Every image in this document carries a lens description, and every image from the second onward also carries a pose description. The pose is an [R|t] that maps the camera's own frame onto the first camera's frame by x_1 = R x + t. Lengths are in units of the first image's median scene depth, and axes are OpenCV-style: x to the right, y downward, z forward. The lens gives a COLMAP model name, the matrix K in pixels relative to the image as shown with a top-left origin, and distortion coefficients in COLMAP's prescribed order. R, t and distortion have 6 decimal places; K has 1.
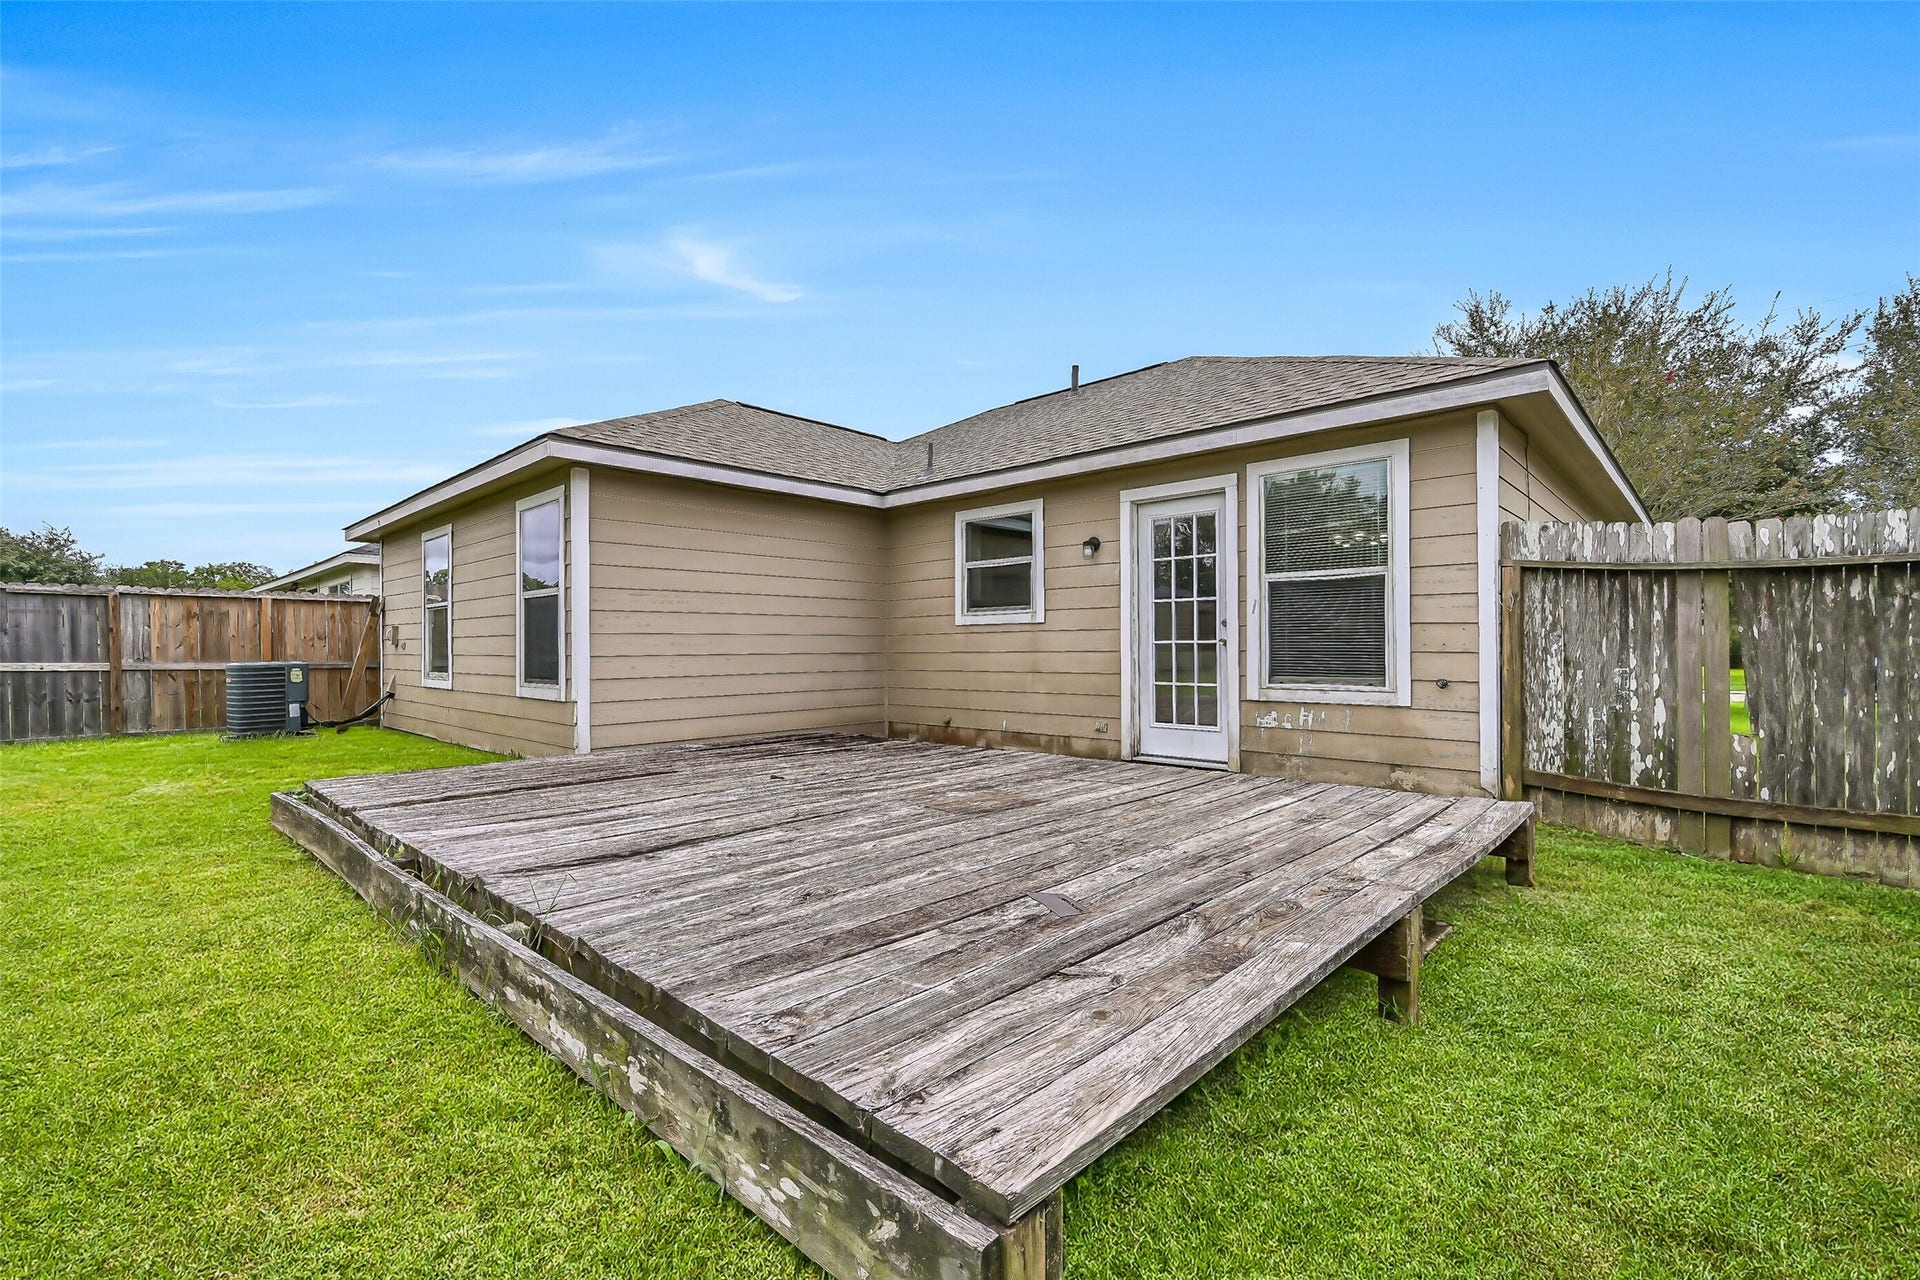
lens RADIAL K [[845.1, 0, 967.3], [0, 845.1, 640.4], [0, 0, 1]] dist [-0.002637, -0.000409]
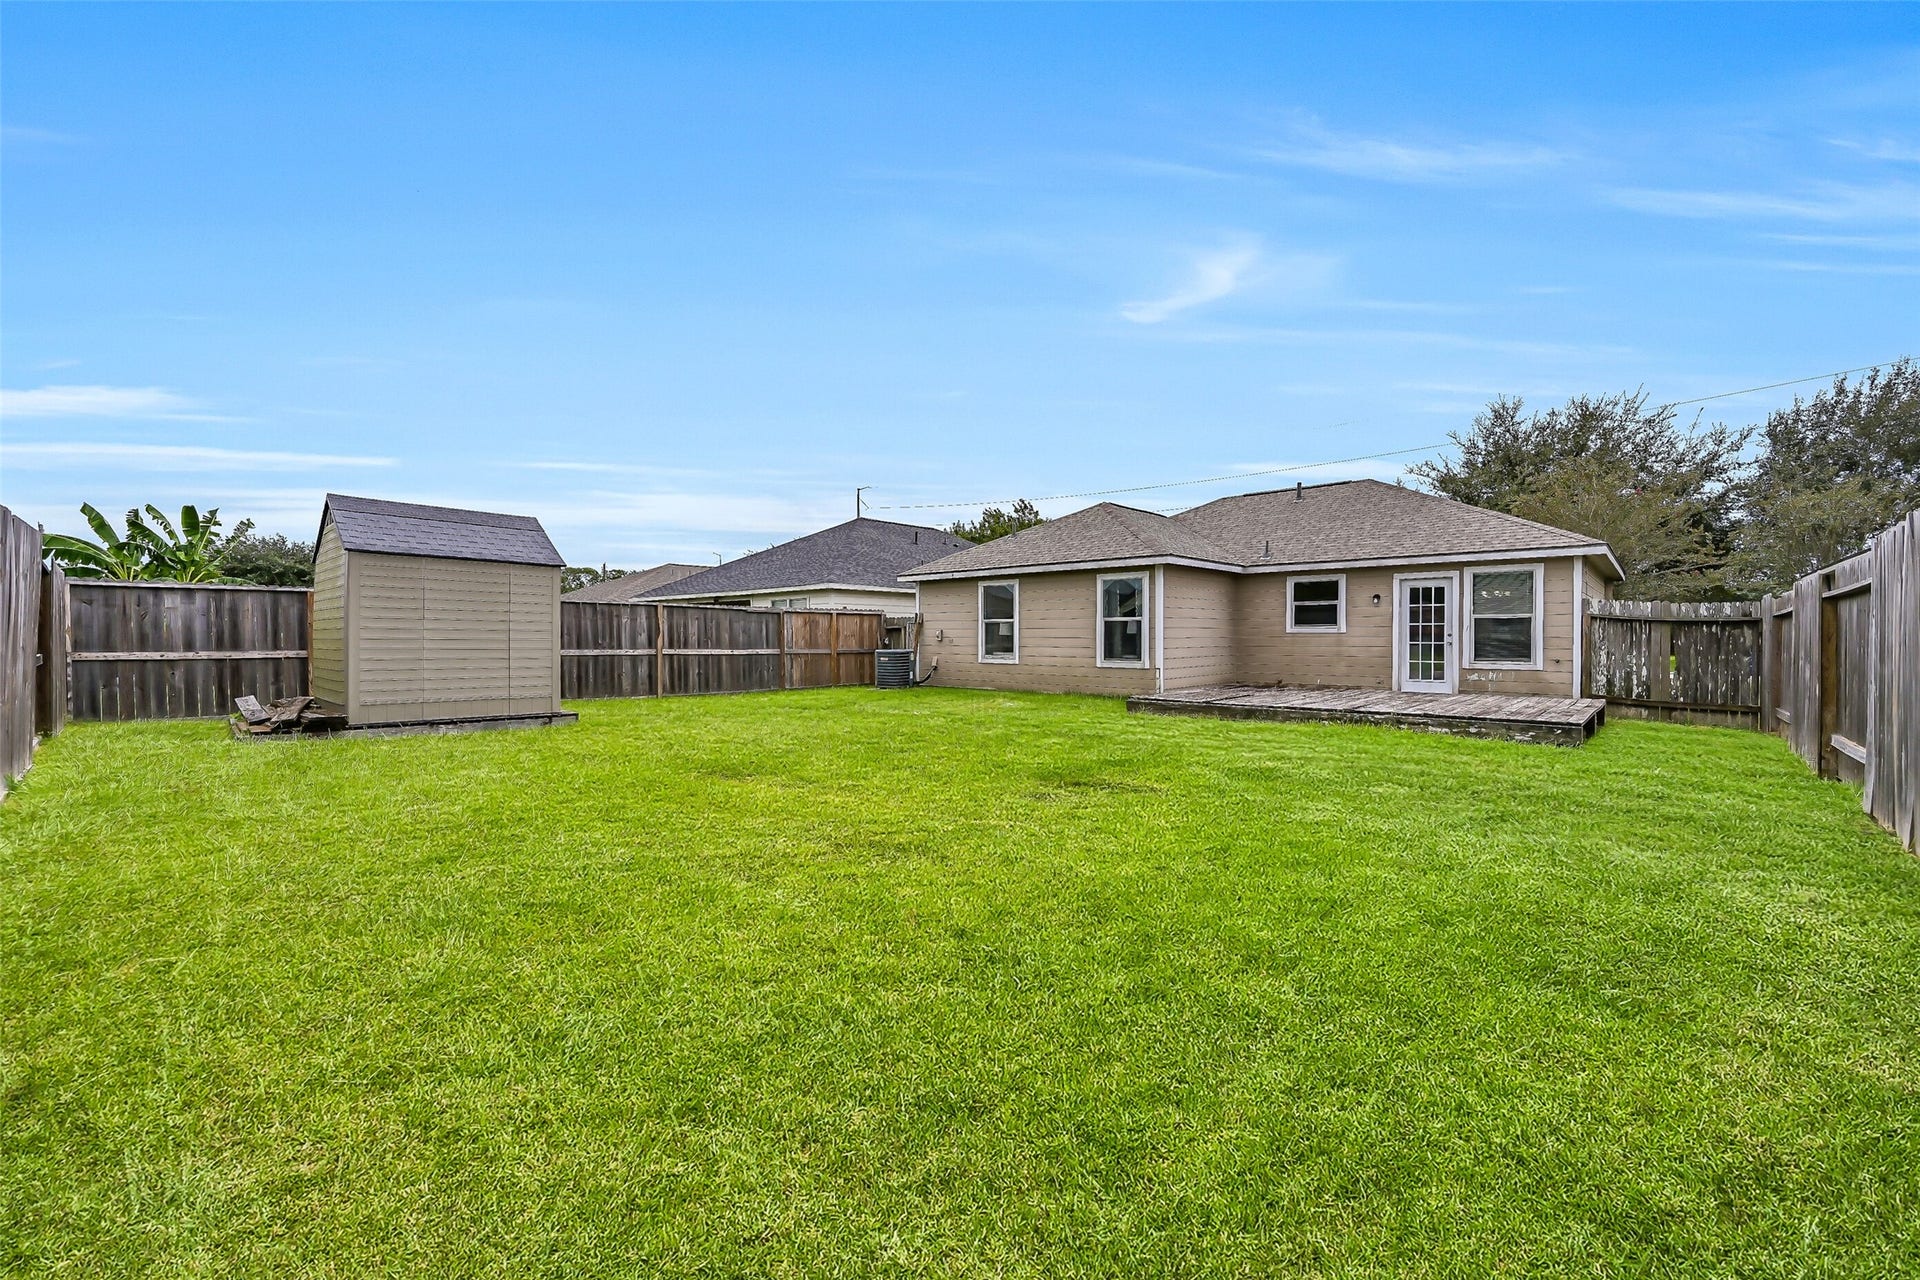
lens RADIAL K [[762.8, 0, 980.1], [0, 762.8, 644.6], [0, 0, 1]] dist [-0.000755, 0.000566]
pose [[0.999960, 0.002977, 0.008444, -1.013551], [-0.003168, 0.999735, 0.022806, -0.038635], [-0.008374, -0.022832, 0.999704, -1.087605]]
